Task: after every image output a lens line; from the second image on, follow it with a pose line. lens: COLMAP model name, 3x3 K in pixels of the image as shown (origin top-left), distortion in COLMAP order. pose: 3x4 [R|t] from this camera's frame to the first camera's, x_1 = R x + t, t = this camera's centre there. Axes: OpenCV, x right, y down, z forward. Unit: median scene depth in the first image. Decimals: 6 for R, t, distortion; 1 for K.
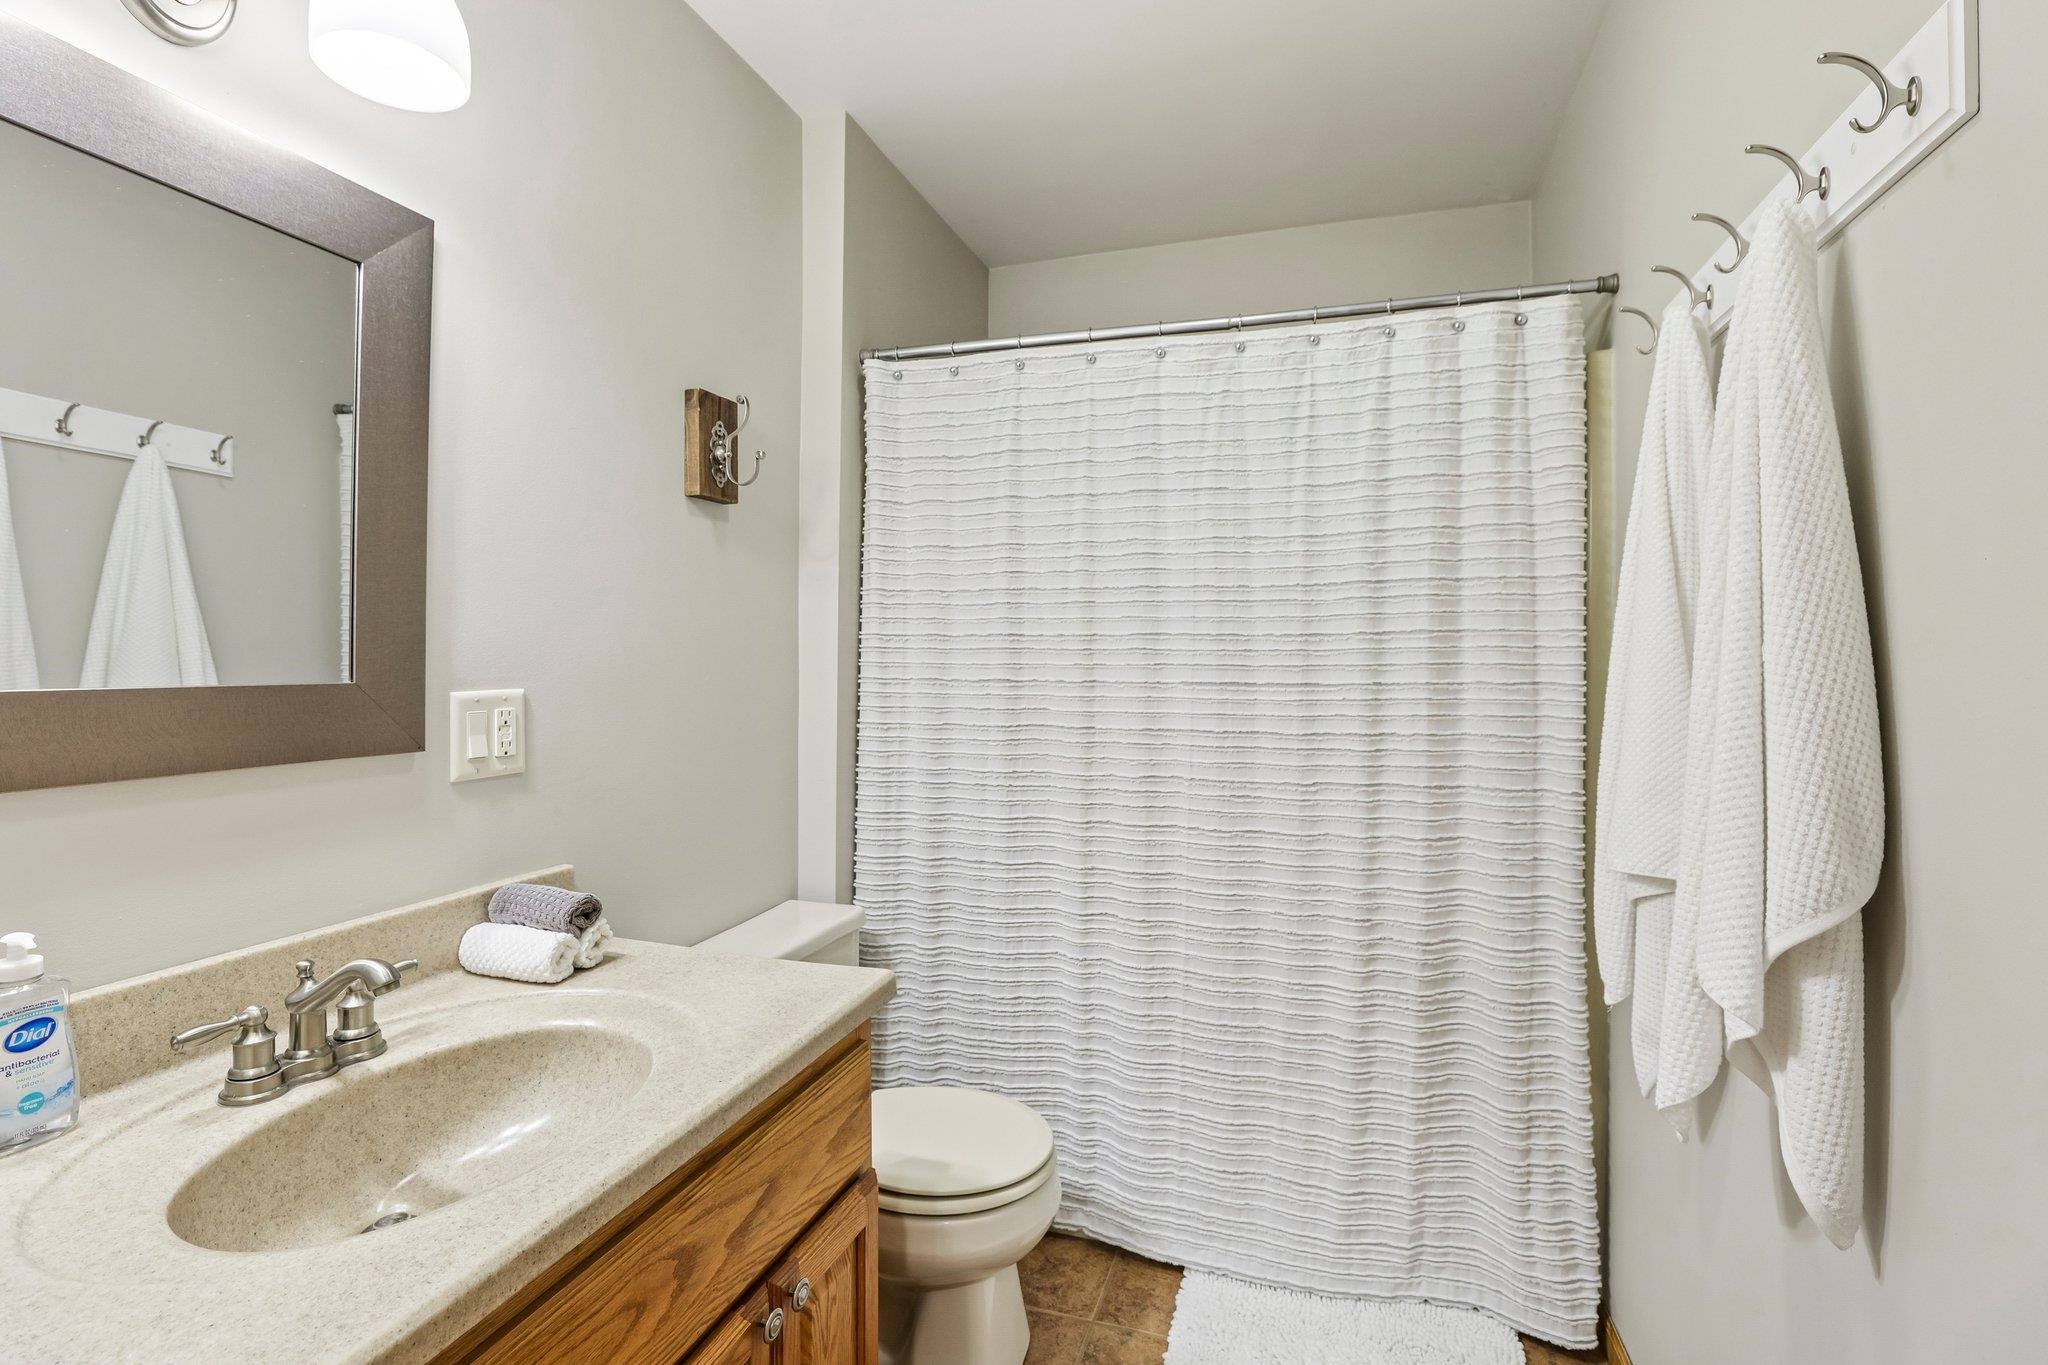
lens RADIAL K [[952.2, 0, 1029.5], [0, 952.2, 654.7], [0, 0, 1]] dist [-0.047189, 0.013942]
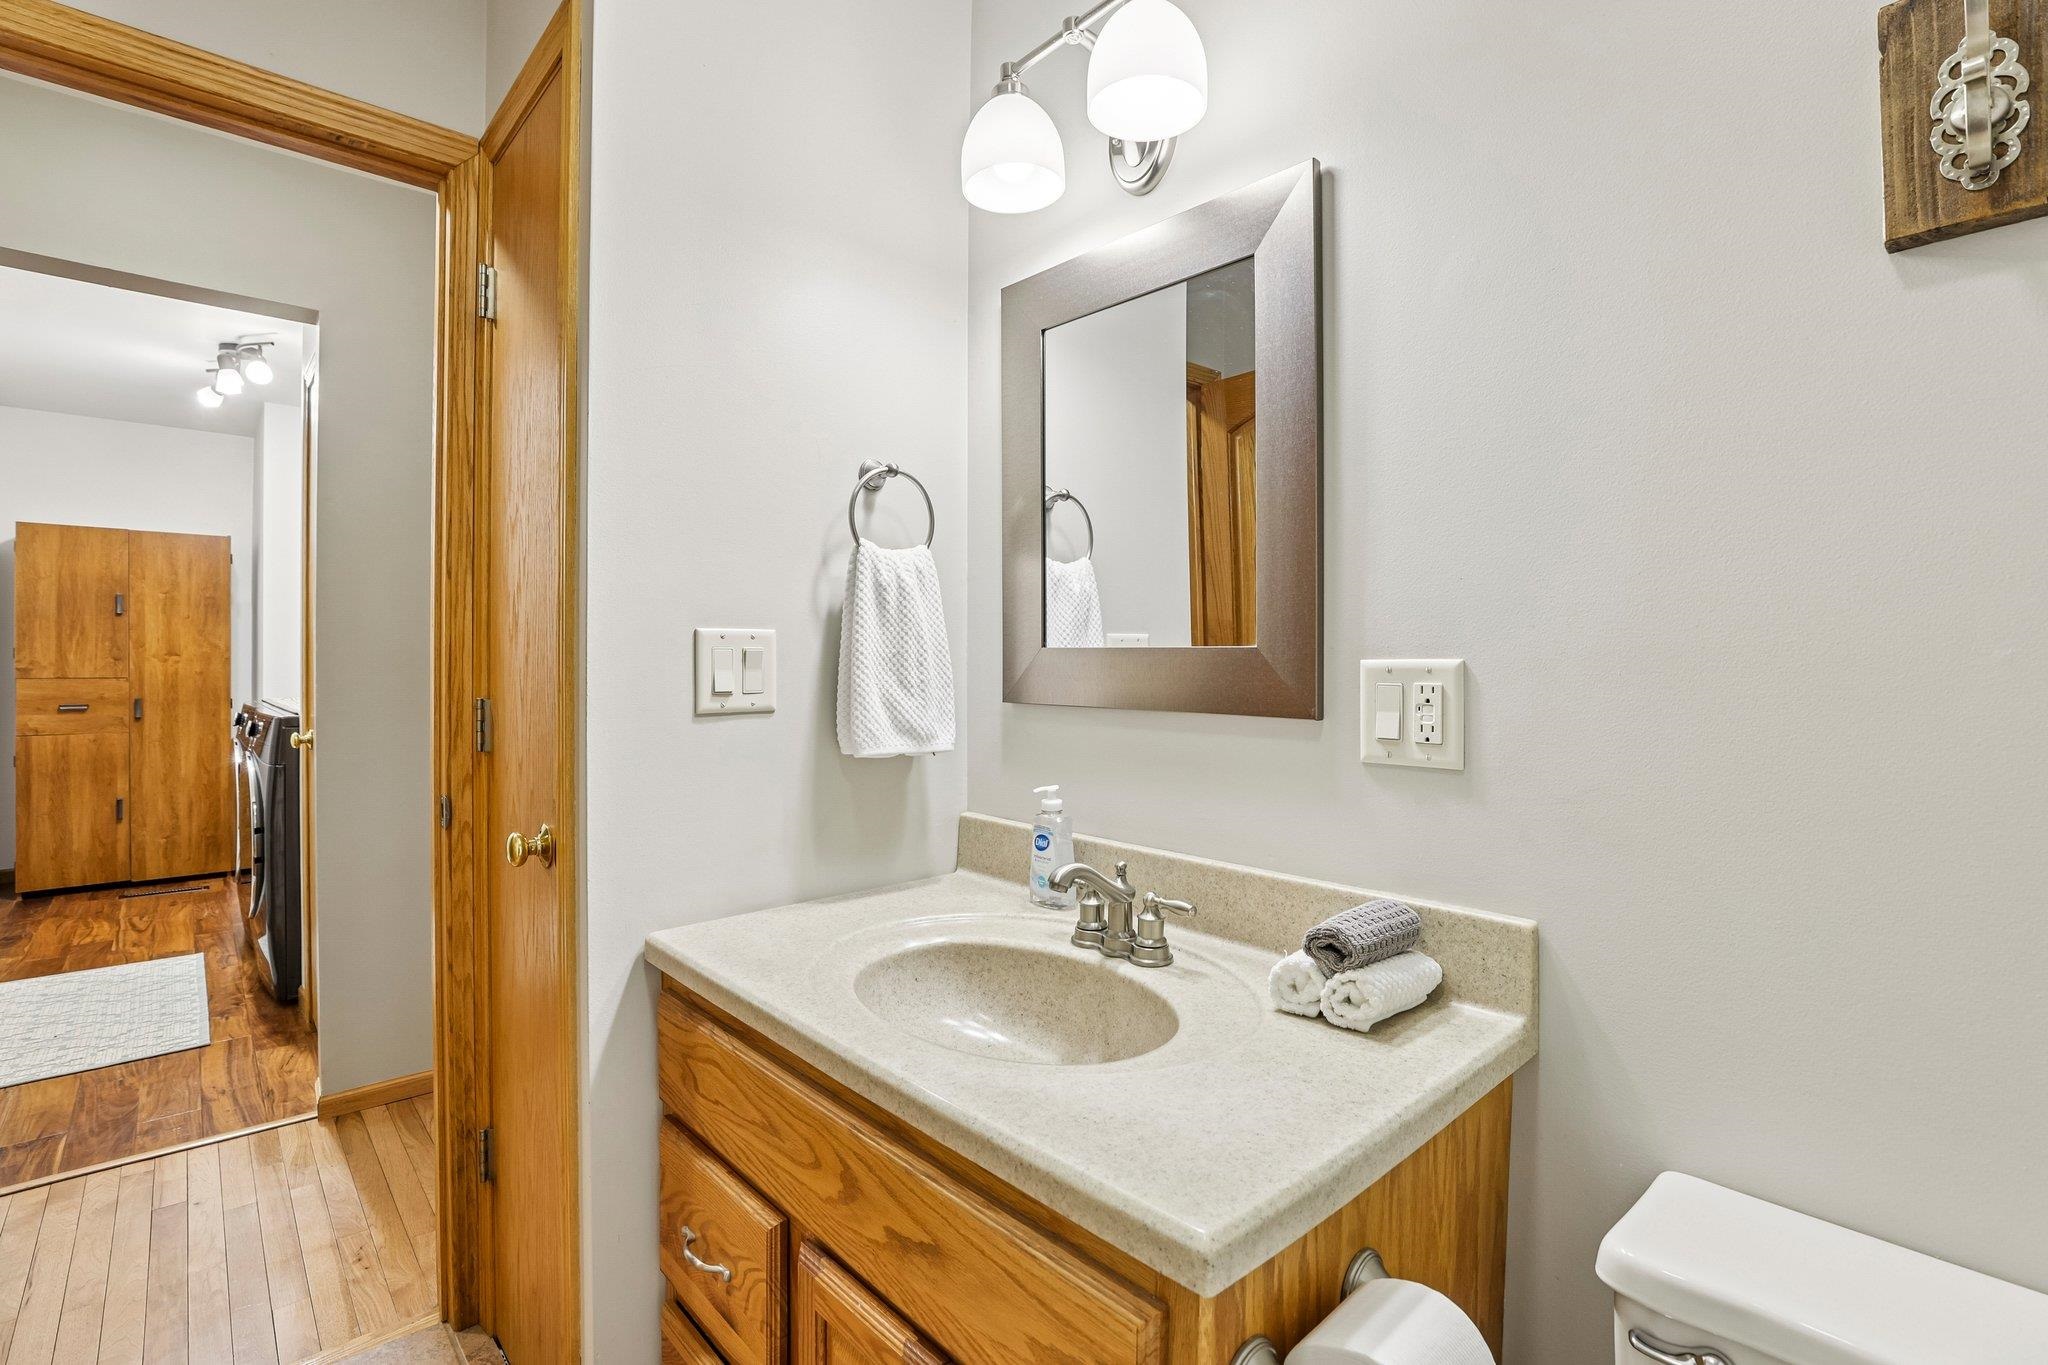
lens RADIAL K [[952.2, 0, 1029.5], [0, 952.2, 654.7], [0, 0, 1]] dist [-0.047189, 0.013942]
pose [[-0.494133, -0.001729, -0.869385, 0.315724], [0.002869, 0.999989, -0.003619, 0.037776], [0.869382, -0.004283, -0.494122, 1.169142]]
